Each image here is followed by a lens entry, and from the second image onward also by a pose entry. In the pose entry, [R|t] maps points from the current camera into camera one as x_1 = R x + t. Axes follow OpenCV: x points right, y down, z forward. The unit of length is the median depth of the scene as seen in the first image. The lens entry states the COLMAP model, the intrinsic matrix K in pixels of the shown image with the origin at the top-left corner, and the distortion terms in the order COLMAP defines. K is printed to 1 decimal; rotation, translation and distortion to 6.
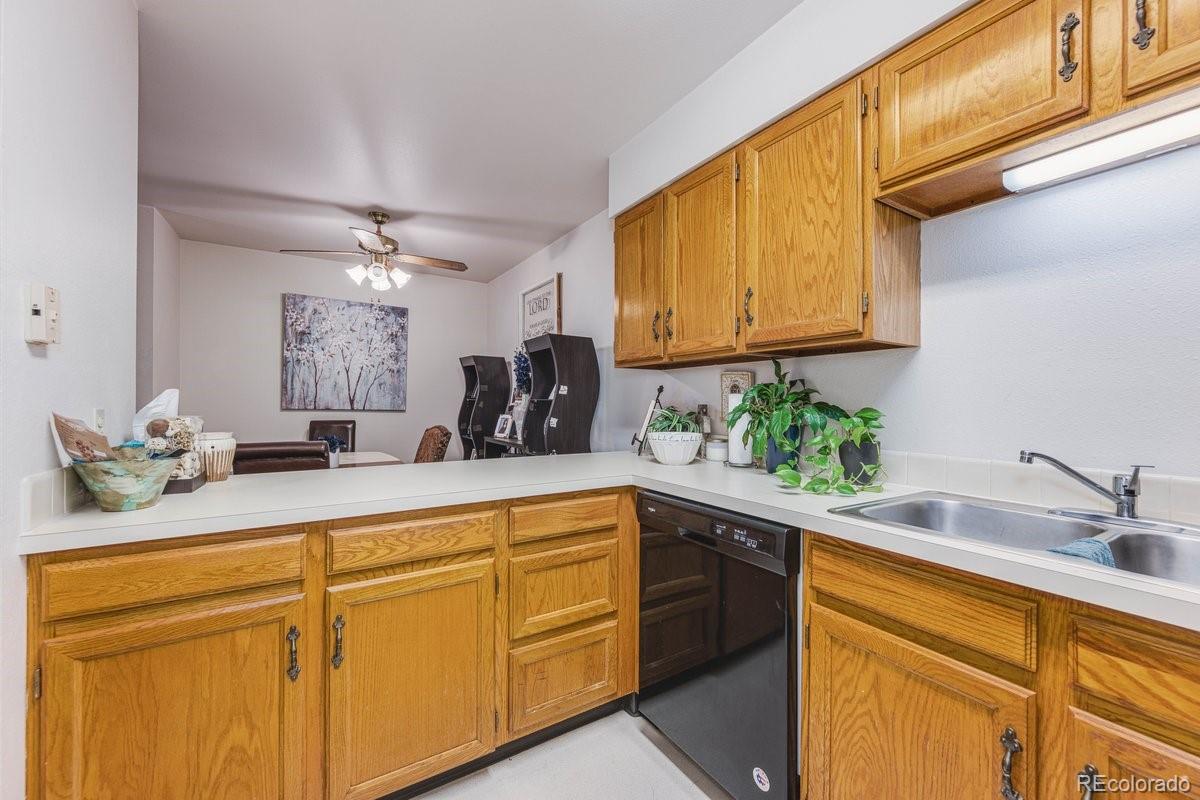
lens RADIAL K [[473.3, 0, 611.4], [0, 473.3, 400.1], [0, 0, 1]] dist [-0.001673, -0.000265]
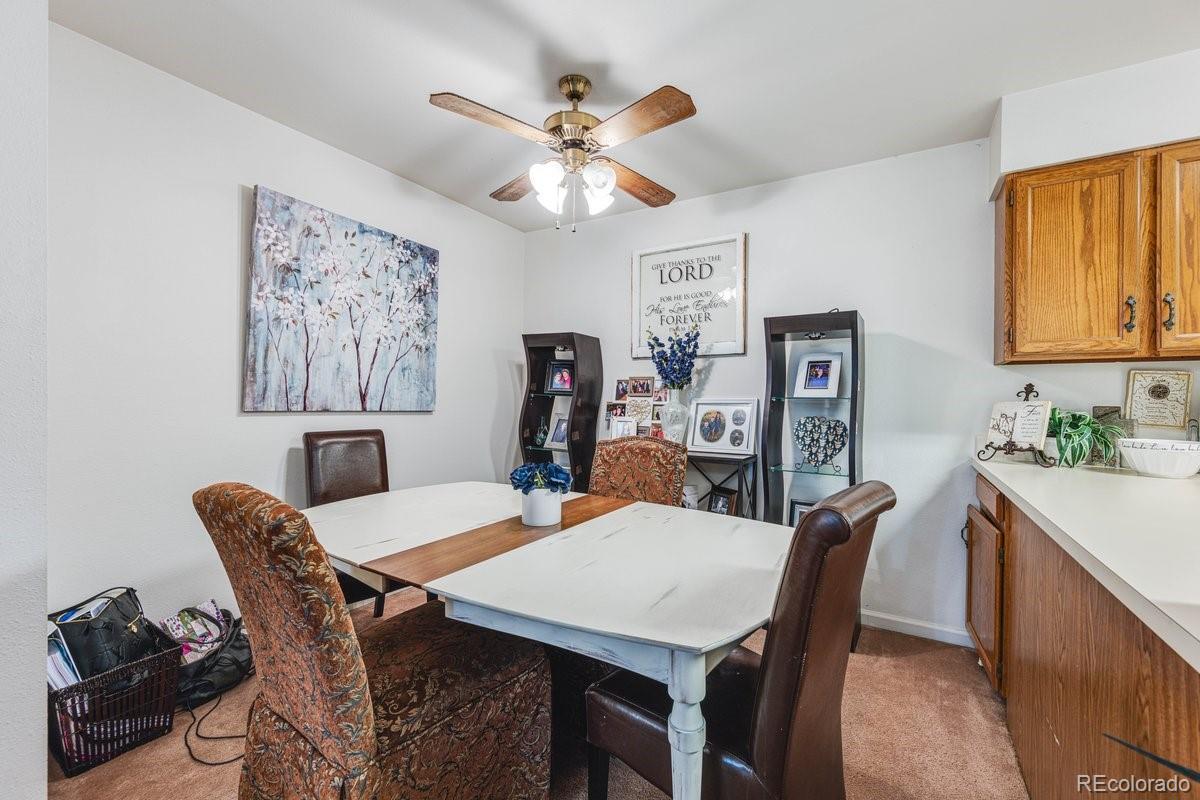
lens RADIAL K [[473.3, 0, 603.1], [0, 473.3, 399.9], [0, 0, 1]] dist [-0.001673, -0.000265]
pose [[0.888594, 0.002973, 0.458685, -0.566052], [-0.009993, 0.999867, 0.012878, -0.004023], [-0.458586, -0.016027, 0.888506, 0.353156]]
